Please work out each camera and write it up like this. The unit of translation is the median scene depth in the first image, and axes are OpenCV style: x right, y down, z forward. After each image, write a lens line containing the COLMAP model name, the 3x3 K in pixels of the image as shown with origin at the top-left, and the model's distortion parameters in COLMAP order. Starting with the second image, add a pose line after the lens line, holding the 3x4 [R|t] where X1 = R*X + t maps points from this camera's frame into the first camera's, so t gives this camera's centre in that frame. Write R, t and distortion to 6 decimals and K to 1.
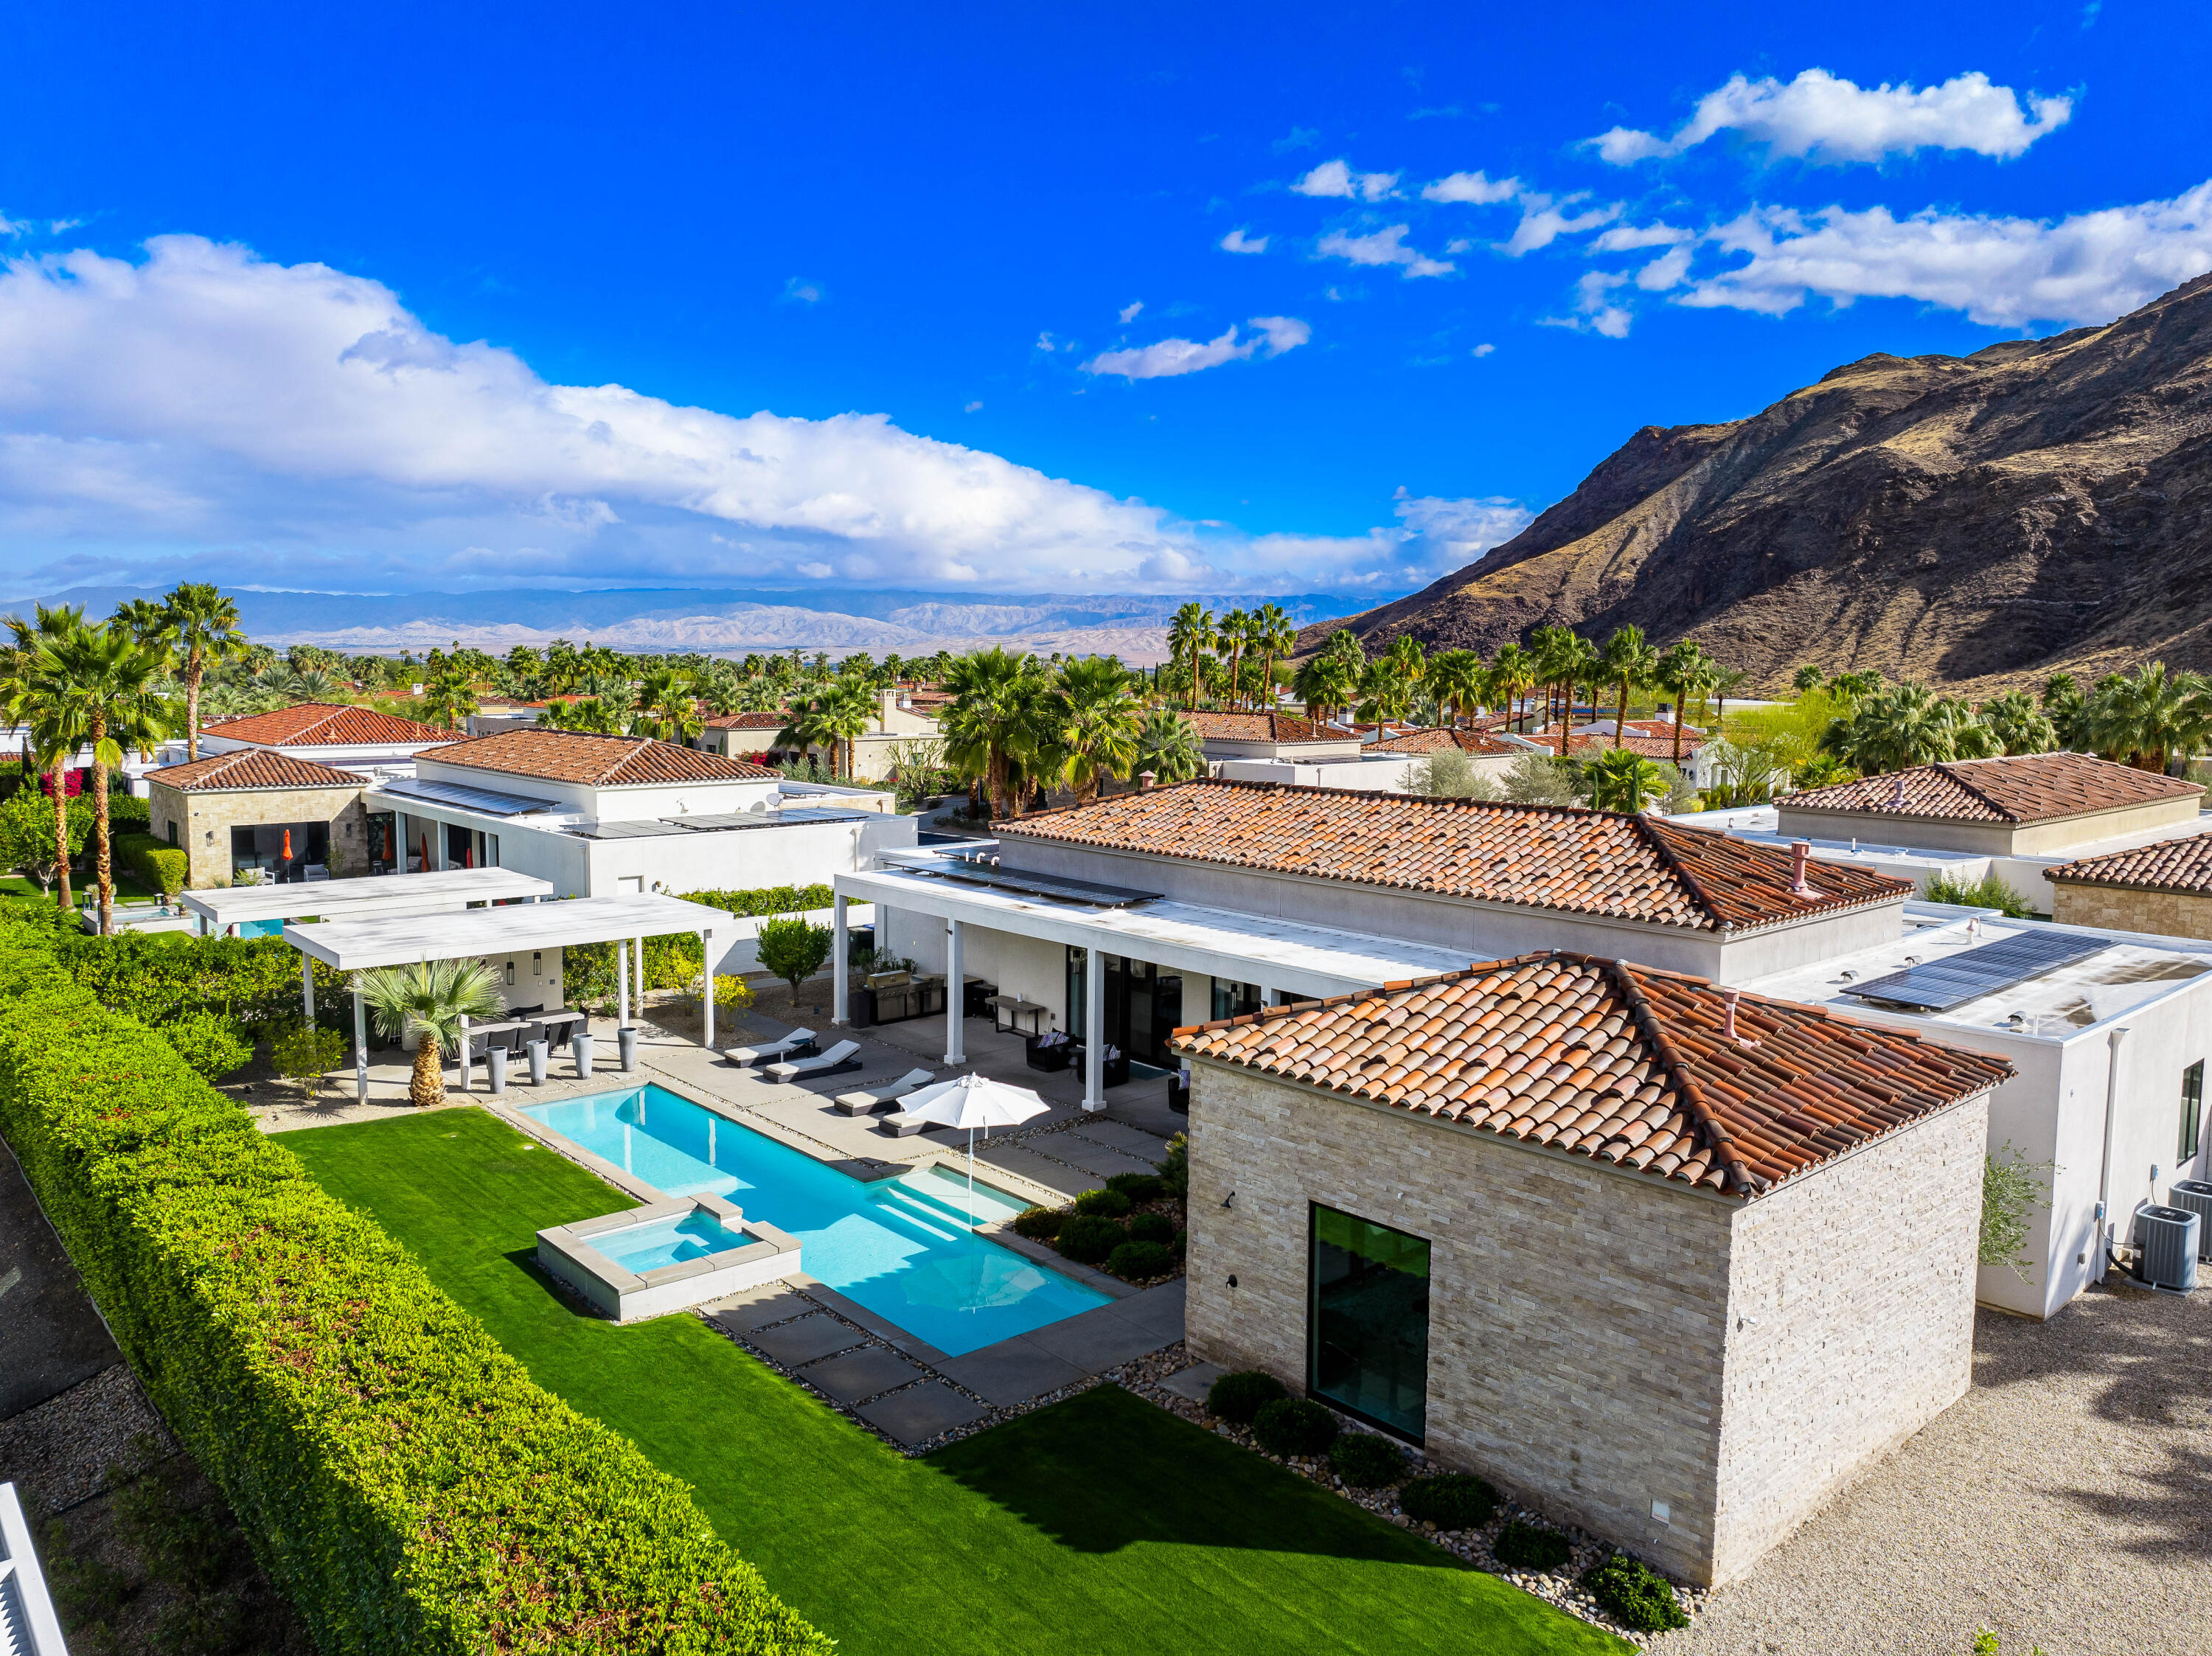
lens RADIAL K [[1574.9, 0, 1137.1], [0, 1574.9, 814.2], [0, 0, 1]] dist [-0.042136, -0.005141]
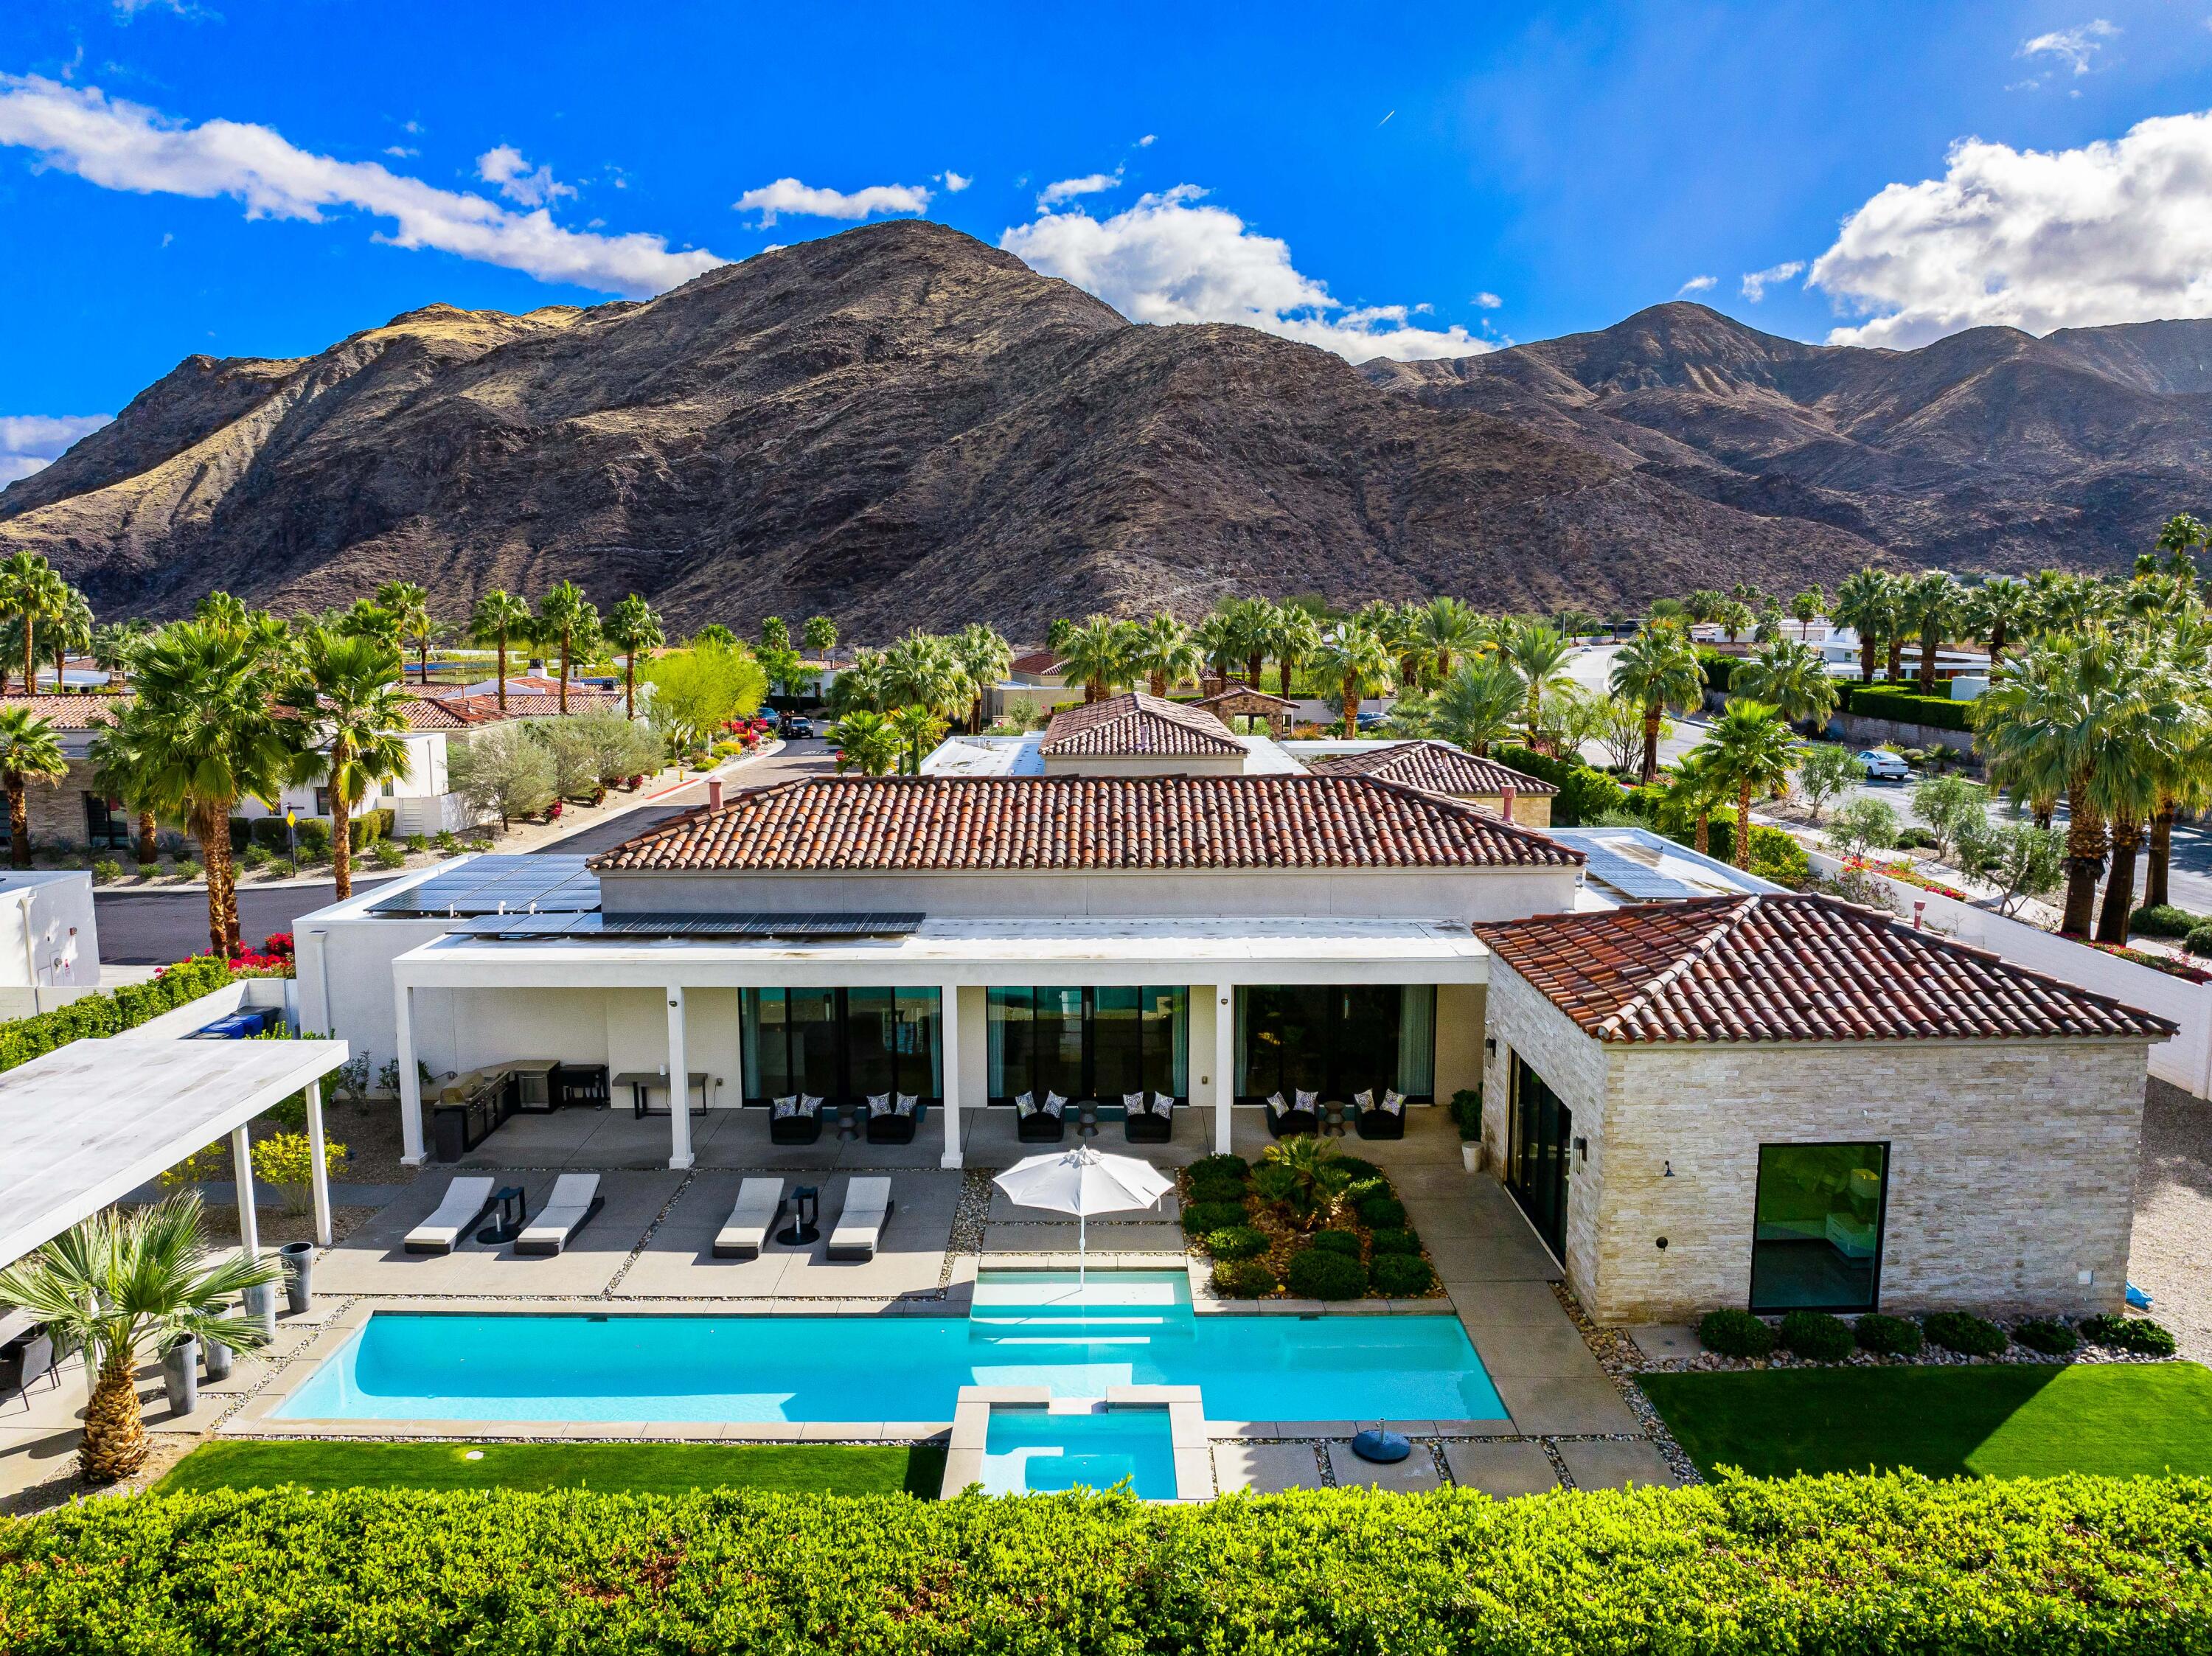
lens RADIAL K [[1536.1, 0, 1106.0], [0, 1536.1, 828.0], [0, 0, 1]] dist [-0.035431, 0.000363]
pose [[0.669786, -0.115116, 0.733577, -0.540554], [0.080566, 0.993344, 0.082320, -0.059319], [-0.738170, 0.003965, 0.674603, 0.333677]]
